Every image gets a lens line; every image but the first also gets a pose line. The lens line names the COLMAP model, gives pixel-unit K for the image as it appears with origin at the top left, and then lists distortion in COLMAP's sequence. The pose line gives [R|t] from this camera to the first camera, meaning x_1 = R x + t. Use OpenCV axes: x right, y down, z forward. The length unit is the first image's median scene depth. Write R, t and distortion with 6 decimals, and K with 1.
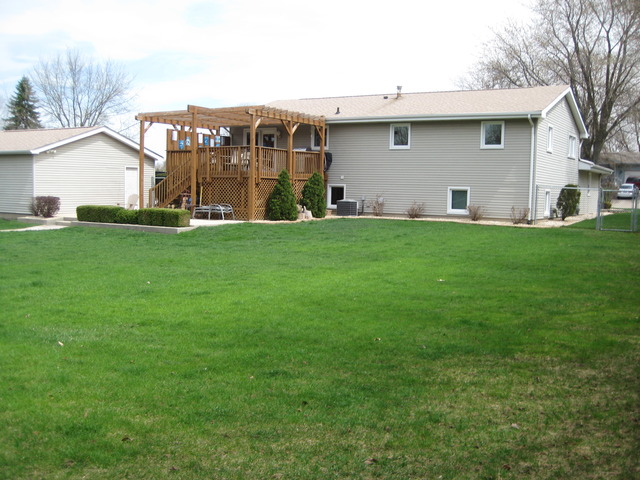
lens RADIAL K [[676.3, 0, 320.0], [0, 676.3, 240.0], [0, 0, 1]] dist [-0.152788, 0.202604]
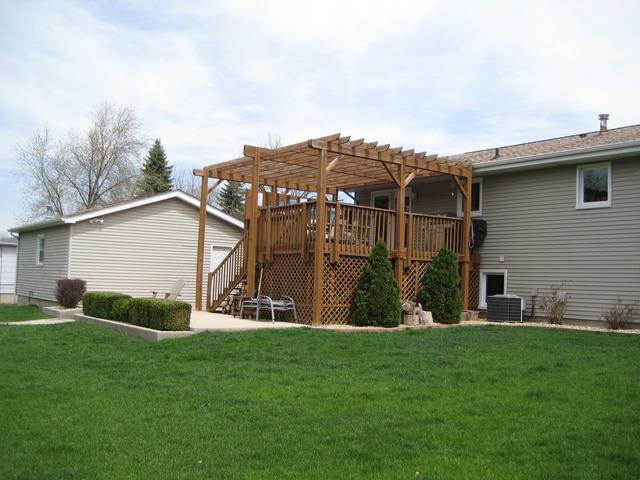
lens RADIAL K [[676.3, 0, 320.0], [0, 676.3, 240.0], [0, 0, 1]] dist [-0.152788, 0.202604]
pose [[0.930441, -0.009747, -0.366312, 0.110574], [-0.045402, 0.988878, -0.141632, -0.016702], [0.363618, 0.148412, 0.919650, 0.403000]]
